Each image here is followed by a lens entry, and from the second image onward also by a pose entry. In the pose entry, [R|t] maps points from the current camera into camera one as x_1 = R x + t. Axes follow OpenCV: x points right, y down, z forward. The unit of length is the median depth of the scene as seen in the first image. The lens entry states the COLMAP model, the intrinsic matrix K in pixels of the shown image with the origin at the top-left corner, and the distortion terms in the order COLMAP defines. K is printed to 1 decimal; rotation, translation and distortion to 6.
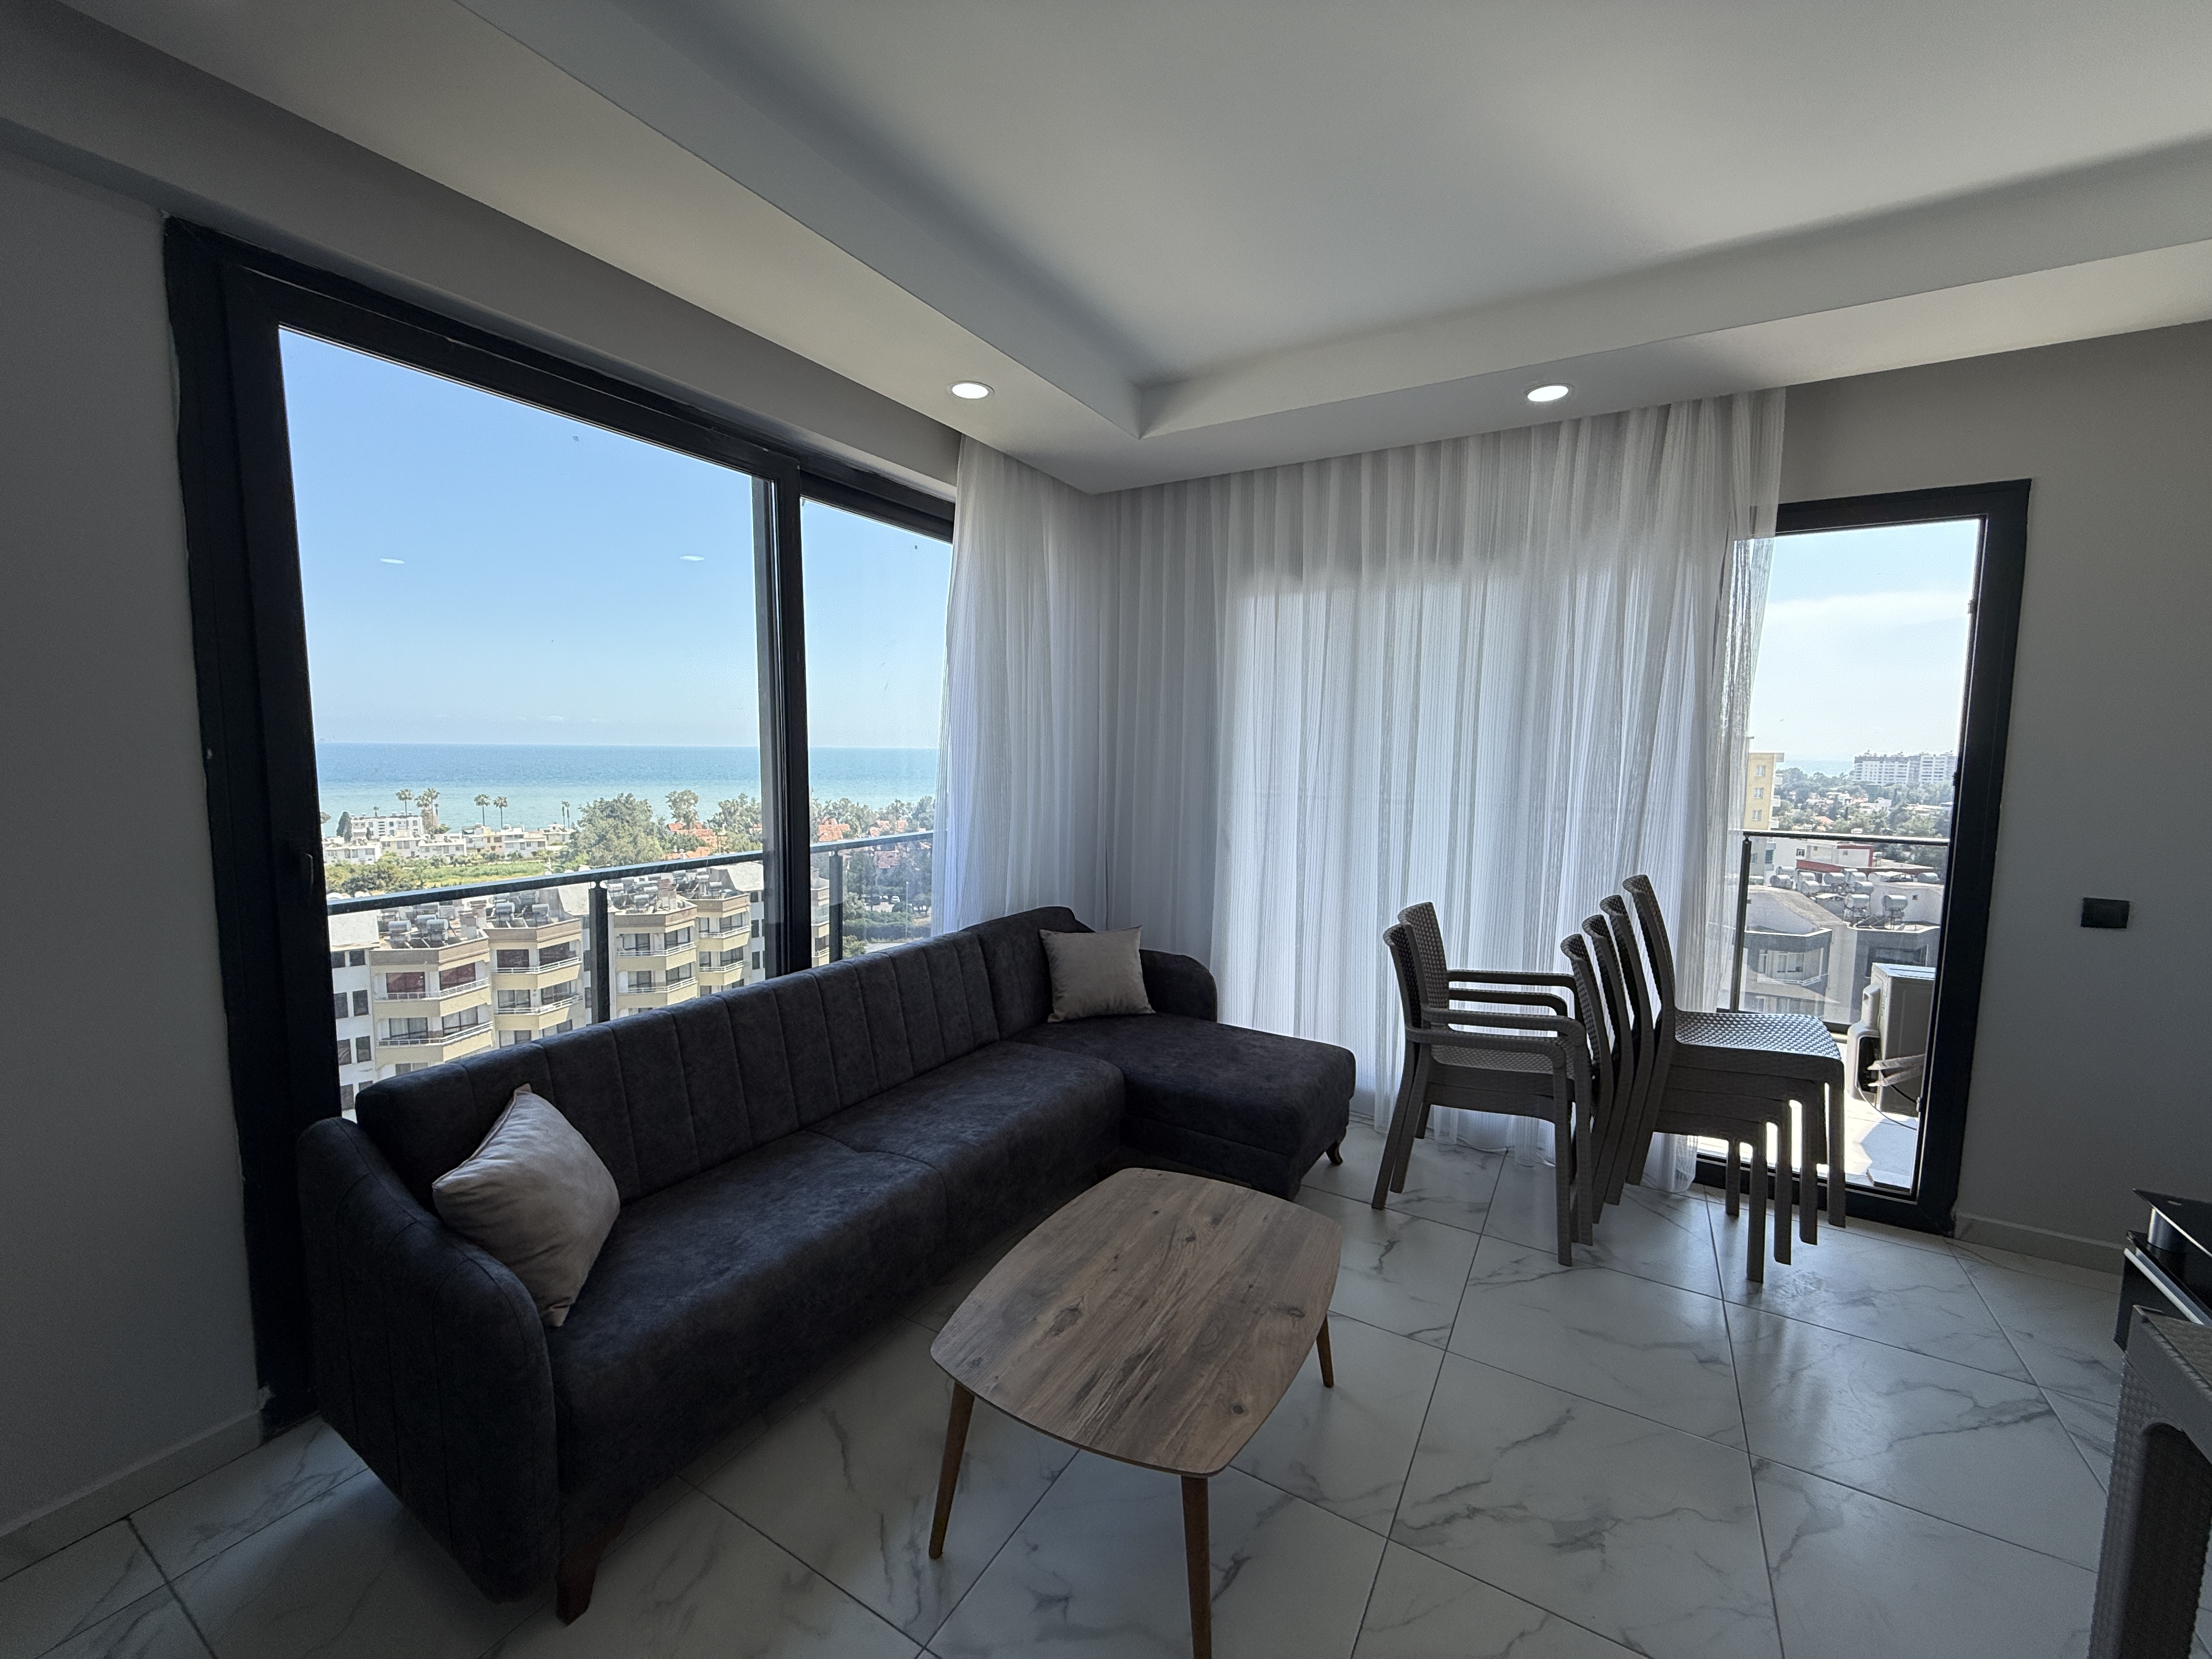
lens RADIAL K [[886.5, 0, 1106.0], [0, 886.5, 829.5], [0, 0, 1]] dist [0.005040, -0.000205]
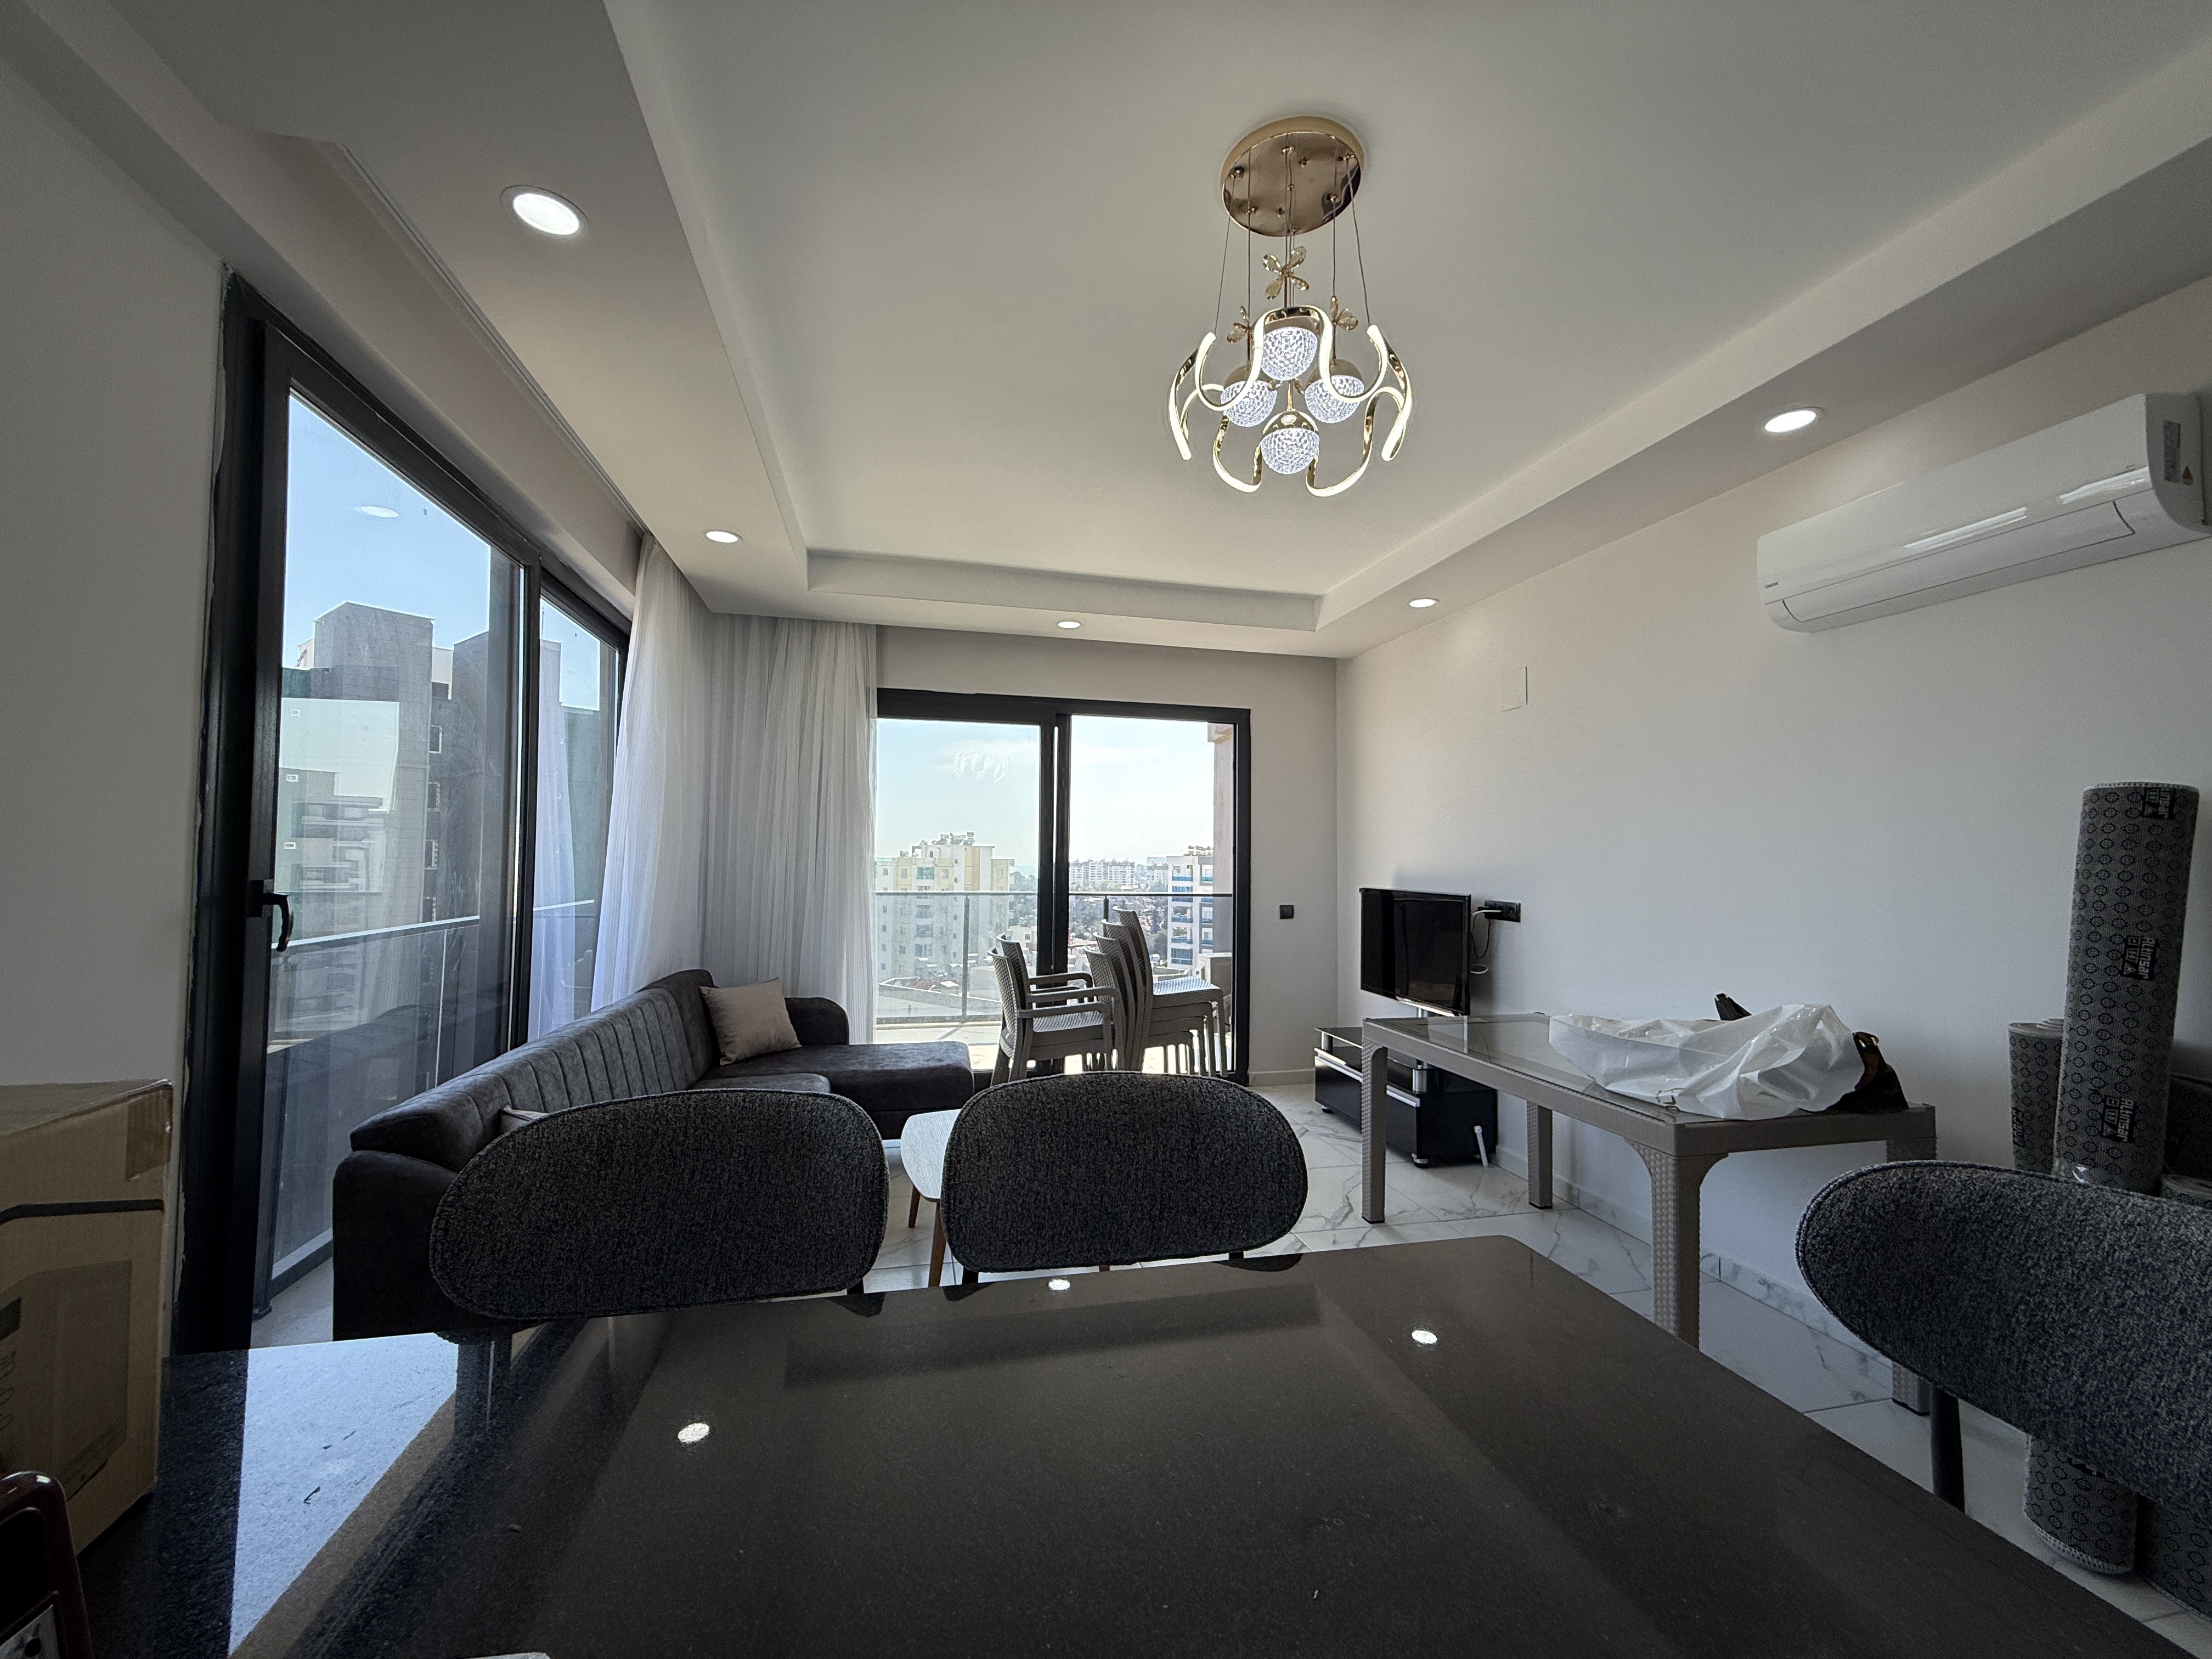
lens RADIAL K [[886.5, 0, 1106.0], [0, 886.5, 829.5], [0, 0, 1]] dist [0.005040, -0.000205]
pose [[0.722777, 0.022553, 0.690713, -0.488784], [0.061167, 0.993457, -0.096444, 0.055814], [-0.688369, 0.111957, 0.716669, -0.181981]]
